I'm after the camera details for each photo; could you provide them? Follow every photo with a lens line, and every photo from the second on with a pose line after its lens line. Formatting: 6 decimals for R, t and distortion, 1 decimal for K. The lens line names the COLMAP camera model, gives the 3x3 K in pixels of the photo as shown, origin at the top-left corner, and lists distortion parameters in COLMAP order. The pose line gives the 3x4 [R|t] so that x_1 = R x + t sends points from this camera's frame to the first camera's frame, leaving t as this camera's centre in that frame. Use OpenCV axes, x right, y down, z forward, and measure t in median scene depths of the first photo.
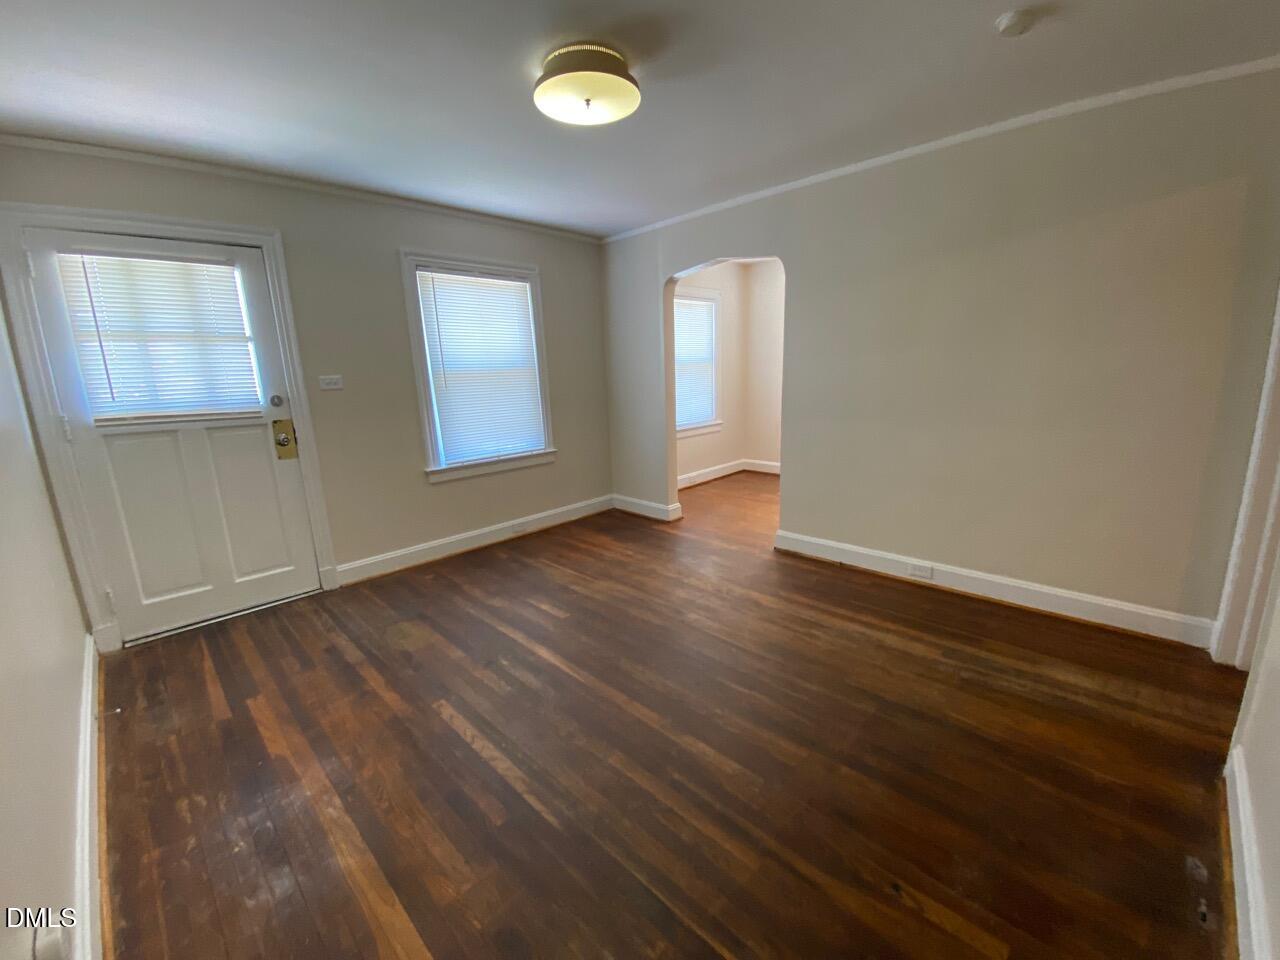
lens RADIAL K [[524.0, 0, 640.0], [0, 524.0, 480.0], [0, 0, 1]] dist [-0.025153, -0.000471]
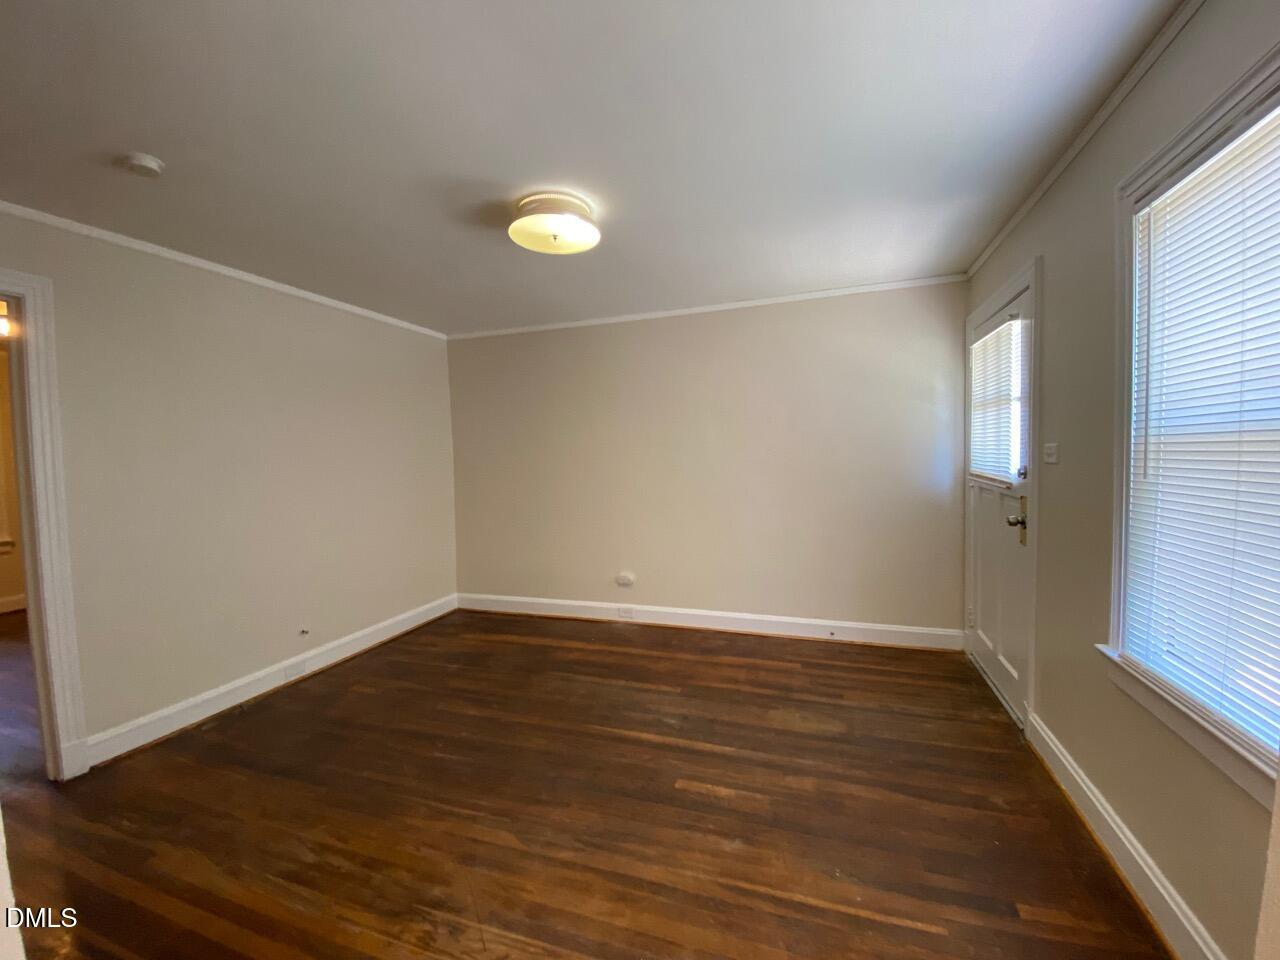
lens RADIAL K [[524.0, 0, 640.0], [0, 524.0, 480.0], [0, 0, 1]] dist [-0.025153, -0.000471]
pose [[-0.902063, 0.069643, -0.425949, 0.212659], [-0.041281, 0.968449, 0.245767, -0.370515], [0.429626, 0.239281, -0.870727, 1.711180]]
